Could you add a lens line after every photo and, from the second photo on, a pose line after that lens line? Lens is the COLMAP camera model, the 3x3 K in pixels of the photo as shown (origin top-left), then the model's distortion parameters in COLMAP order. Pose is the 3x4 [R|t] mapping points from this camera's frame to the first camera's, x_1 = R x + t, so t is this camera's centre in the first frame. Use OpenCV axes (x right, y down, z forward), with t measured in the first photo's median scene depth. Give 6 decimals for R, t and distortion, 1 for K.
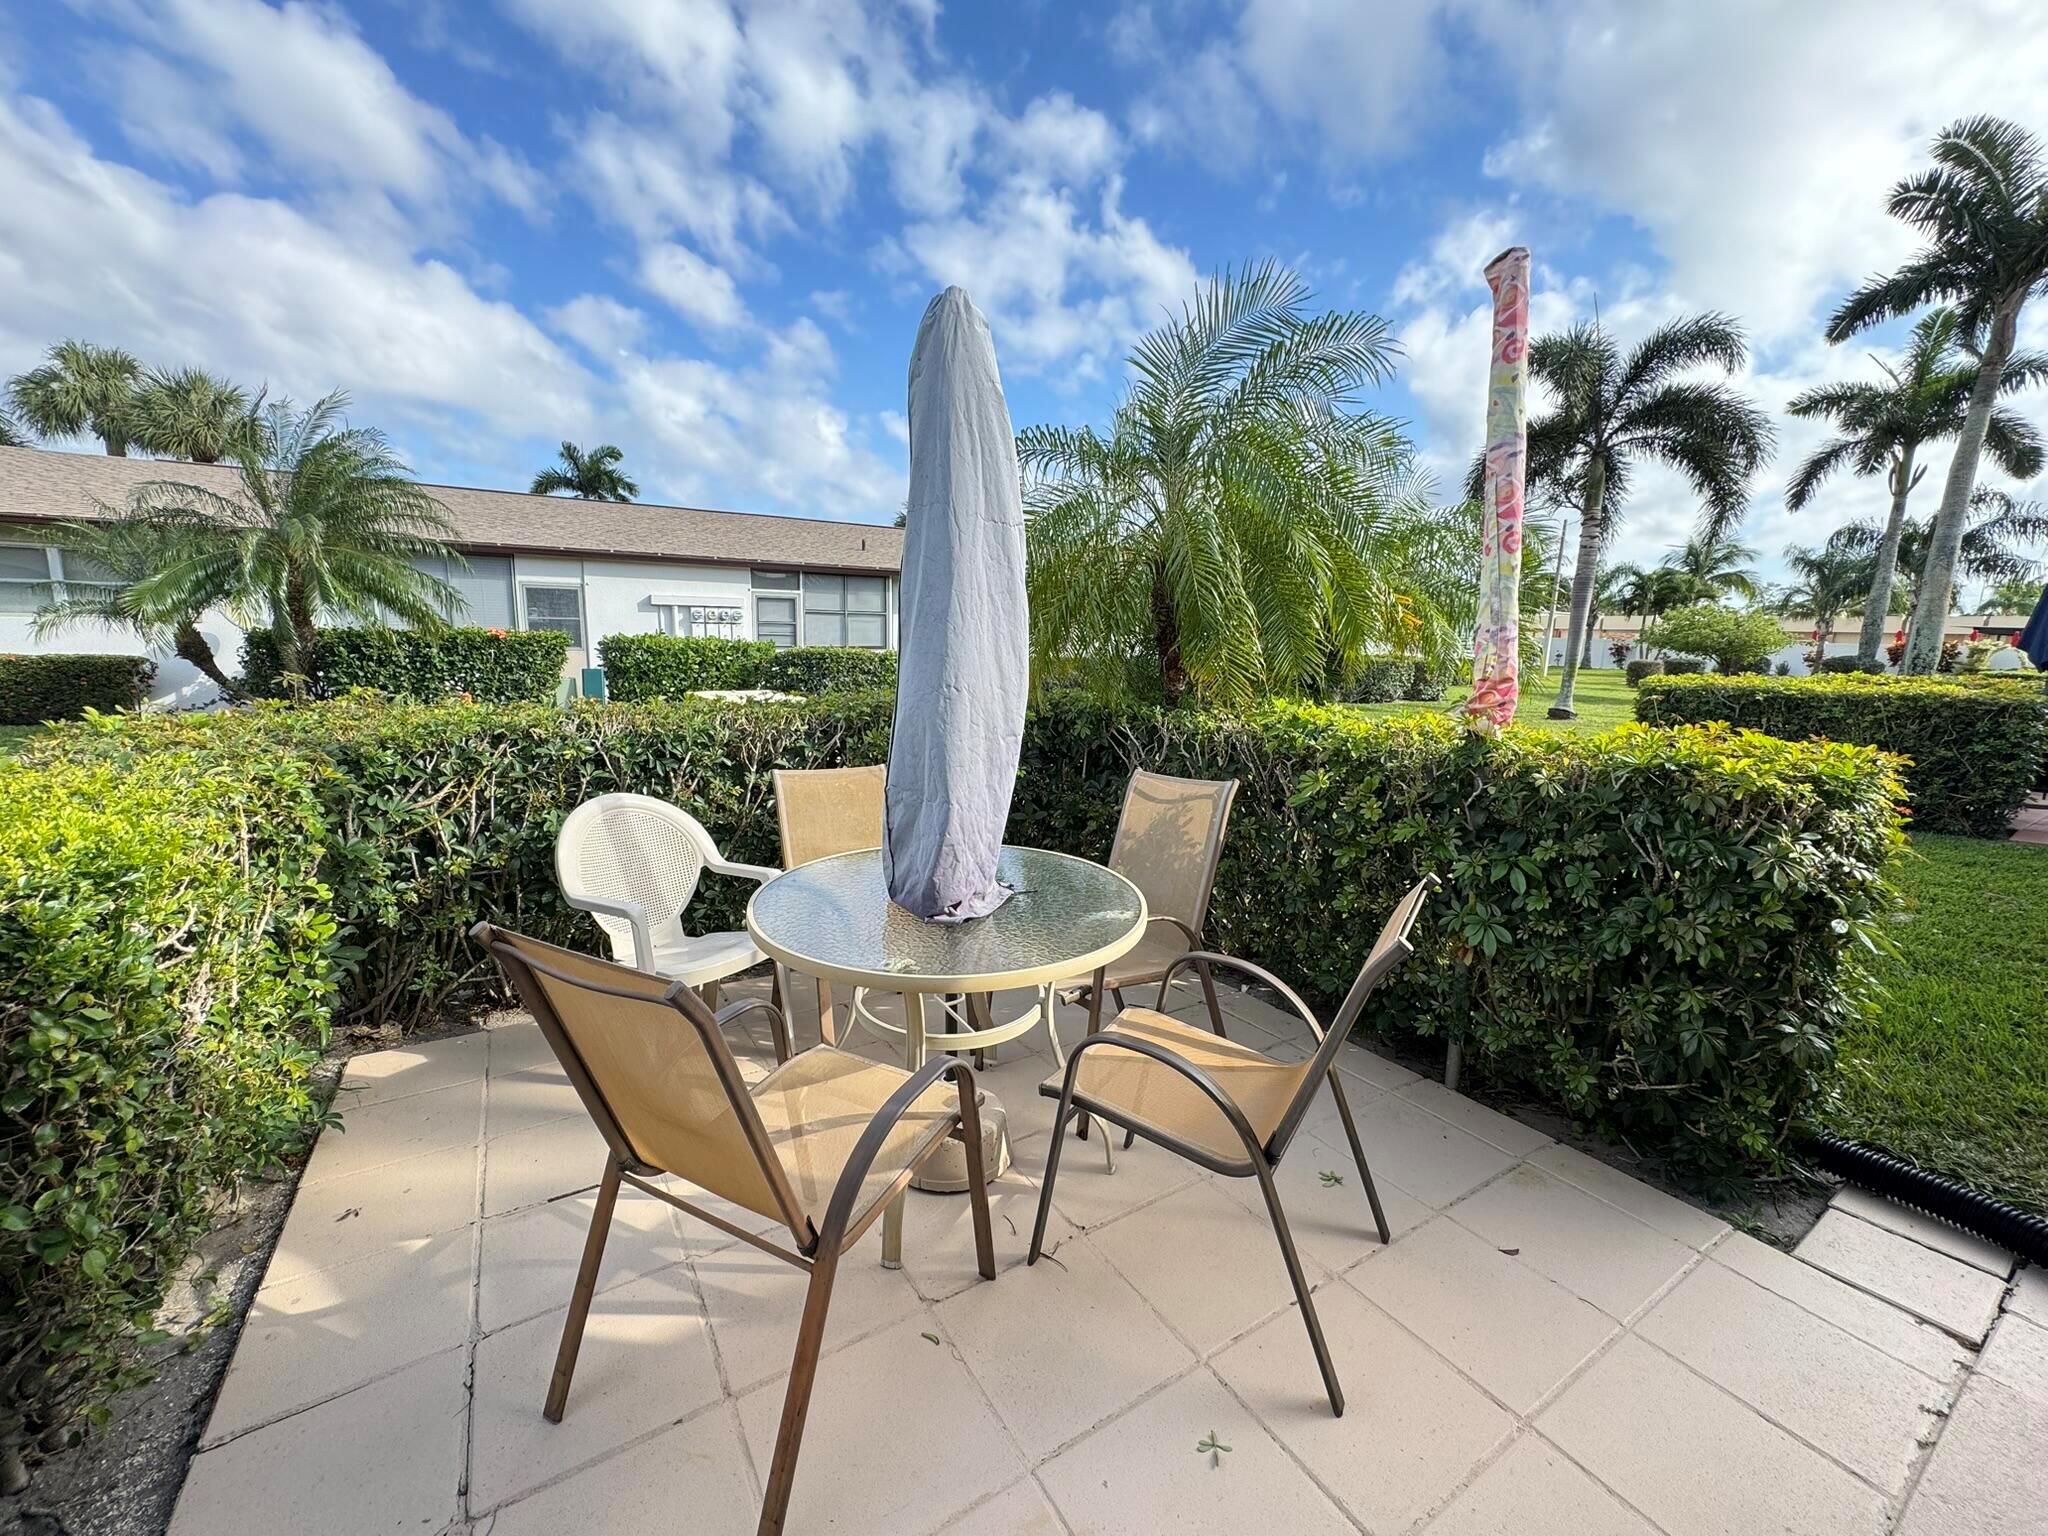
lens RADIAL K [[815.3, 0, 1022.3], [0, 815.3, 772.9], [0, 0, 1]] dist [-0.001884, 0.000180]
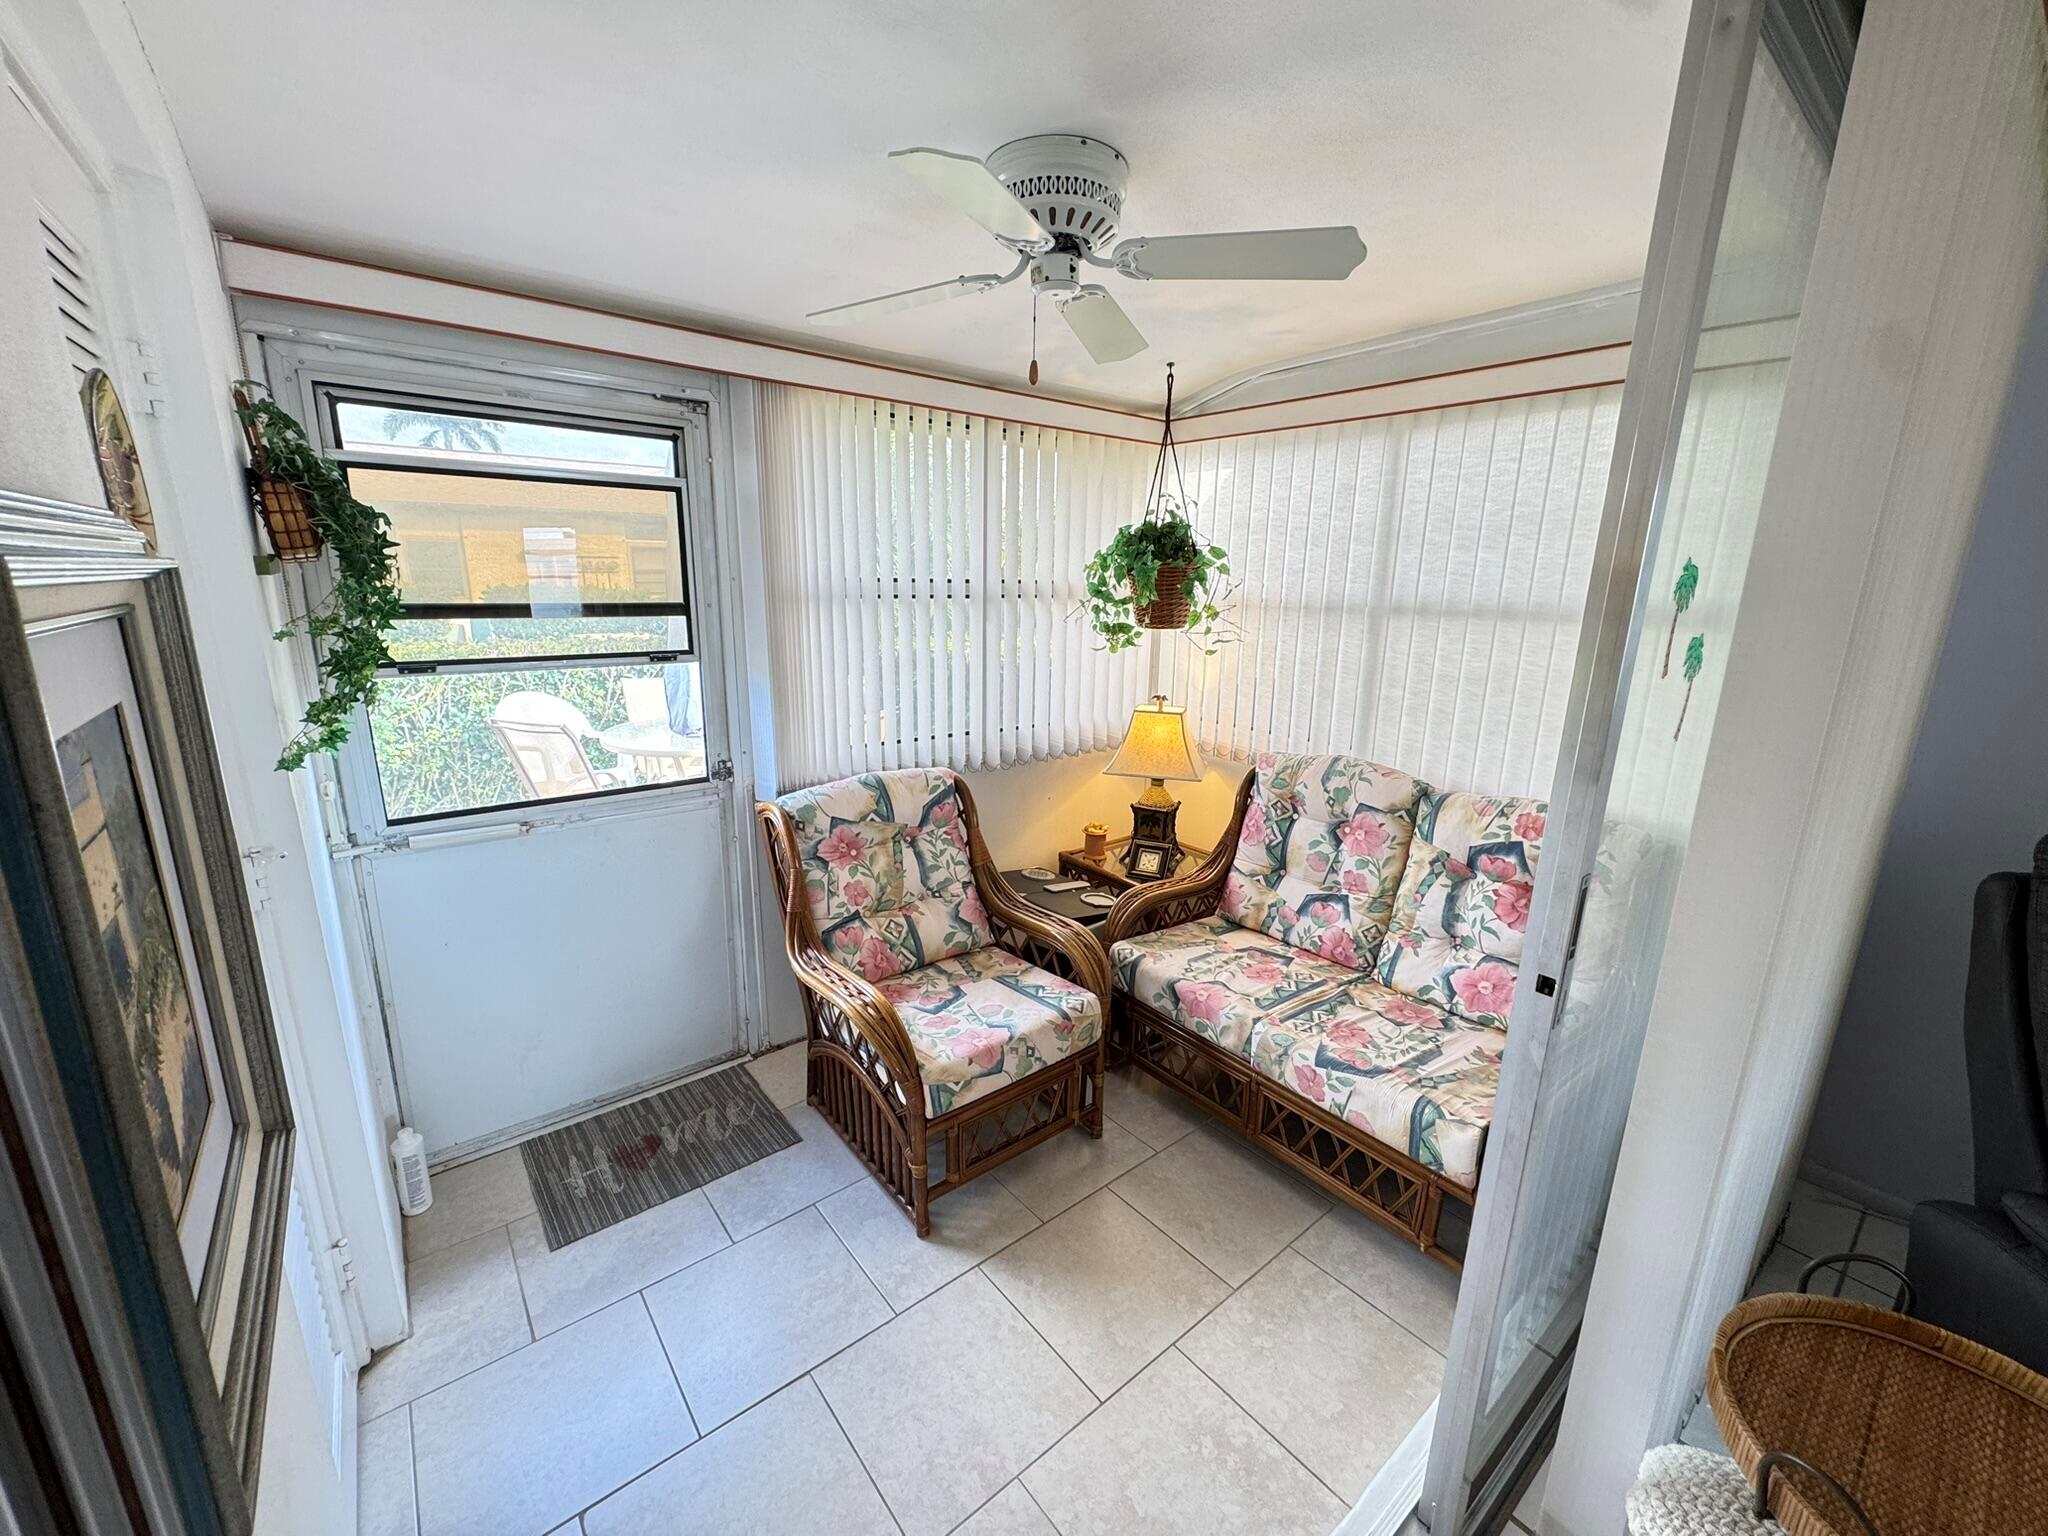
lens RADIAL K [[815.3, 0, 1029.4], [0, 815.3, 778.9], [0, 0, 1]] dist [-0.001884, 0.000180]
pose [[0.993239, -0.024387, 0.113496, 0.348580], [0.015551, 0.996825, 0.078095, 0.084997], [-0.115040, -0.075802, 0.990464, -0.819938]]
